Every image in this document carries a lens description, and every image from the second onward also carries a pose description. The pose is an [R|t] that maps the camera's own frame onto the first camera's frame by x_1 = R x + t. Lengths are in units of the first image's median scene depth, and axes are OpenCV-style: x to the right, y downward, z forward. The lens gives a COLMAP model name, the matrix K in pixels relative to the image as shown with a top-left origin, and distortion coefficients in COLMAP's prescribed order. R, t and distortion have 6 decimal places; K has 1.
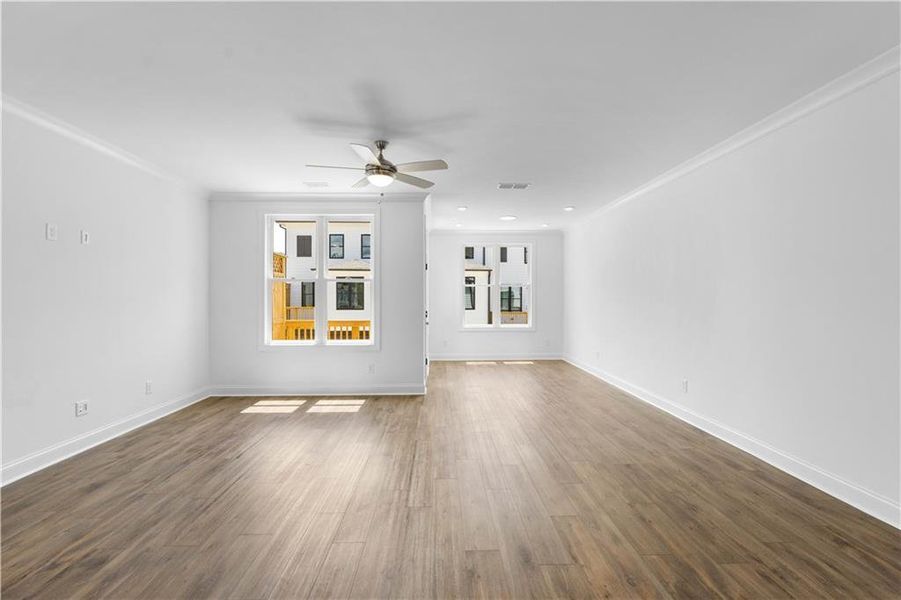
lens RADIAL K [[413.7, 0, 446.4], [0, 413.7, 295.9], [0, 0, 1]] dist [-0.002067, 0.000848]
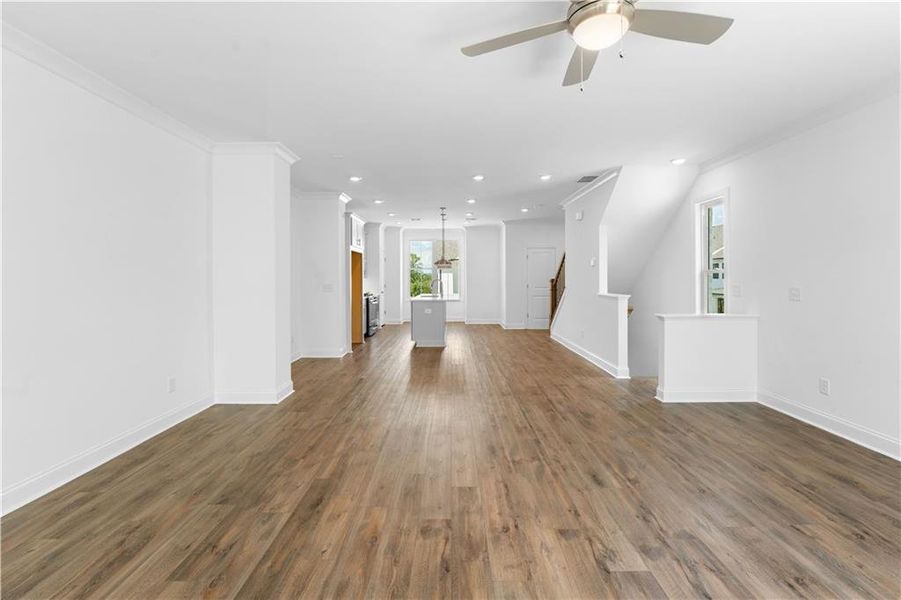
lens RADIAL K [[413.7, 0, 446.4], [0, 413.7, 295.9], [0, 0, 1]] dist [-0.002067, 0.000848]
pose [[-0.999409, 0.003545, 0.034196, 0.005629], [0.004893, 0.999211, 0.039422, 0.010281], [-0.034030, 0.039566, -0.998637, 2.007670]]
